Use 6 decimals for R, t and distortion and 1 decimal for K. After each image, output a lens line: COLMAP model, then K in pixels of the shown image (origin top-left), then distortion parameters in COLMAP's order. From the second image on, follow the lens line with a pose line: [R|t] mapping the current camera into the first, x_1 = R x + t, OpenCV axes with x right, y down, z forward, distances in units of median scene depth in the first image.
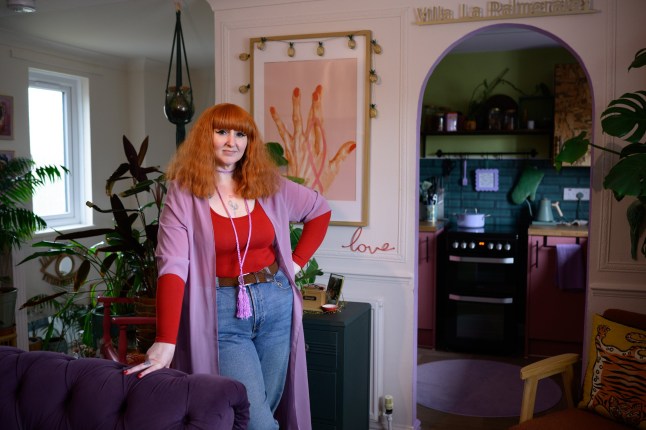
lens RADIAL K [[612.1, 0, 323.0], [0, 612.1, 215.0], [0, 0, 1]] dist [-0.035211, -0.016843]
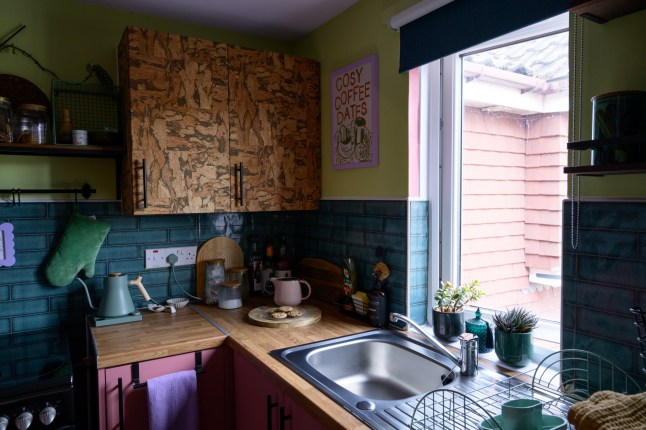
lens RADIAL K [[435.3, 0, 326.3], [0, 435.3, 215.5], [0, 0, 1]] dist [-0.002039, 0.000700]
pose [[0.625373, -0.038794, 0.779361, 0.189714], [0.071580, 0.997404, -0.007790, -0.066527], [-0.777036, 0.060658, 0.626527, 0.641346]]
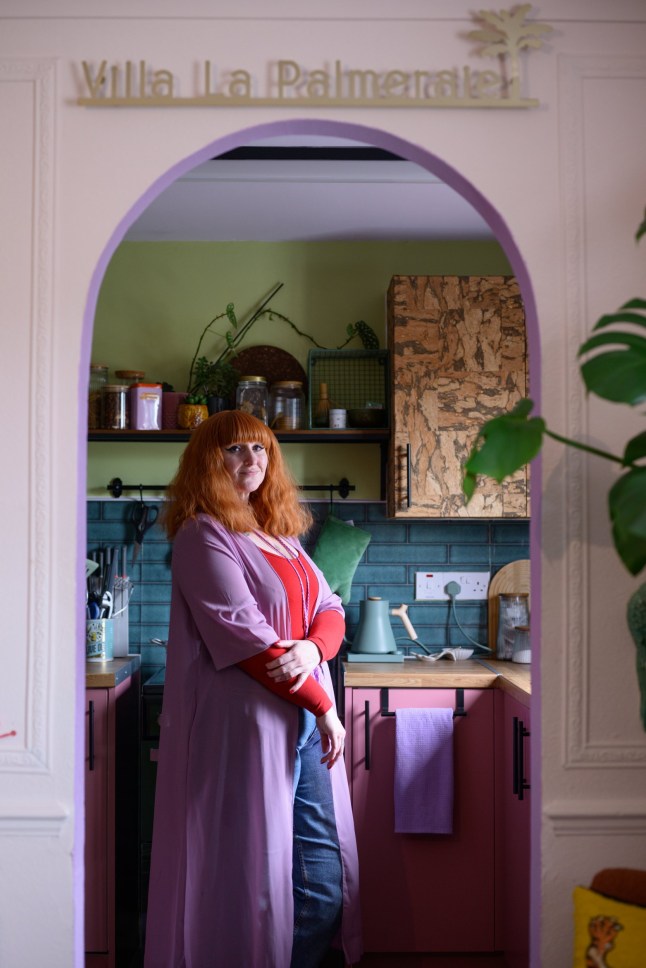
lens RADIAL K [[1405.3, 0, 323.0], [0, 1405.3, 484.0], [0, 0, 1]] dist [-0.018366, -0.071363]
pose [[0.938101, 0.015906, 0.345997, 0.002818], [0.027192, 0.992480, -0.119351, 0.009899], [-0.345294, 0.121372, 0.930613, 0.129972]]
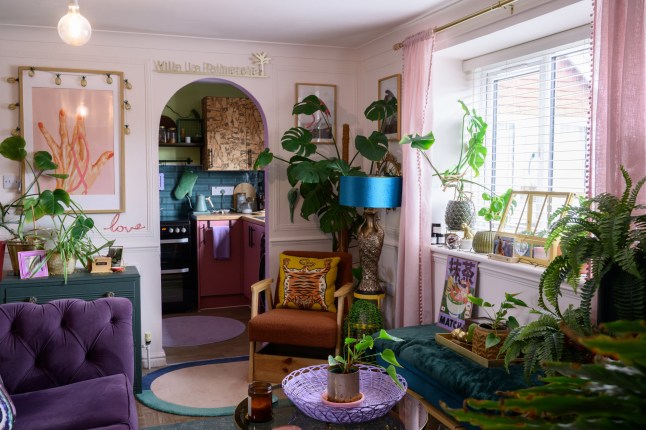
lens RADIAL K [[621.2, 0, 323.0], [0, 621.2, 215.0], [0, 0, 1]] dist [-0.002953, -0.004664]
pose [[0.771521, -0.045229, 0.634595, -0.324441], [0.055083, 0.998473, 0.004196, 0.029526], [-0.633815, 0.031718, 0.772834, -0.254474]]
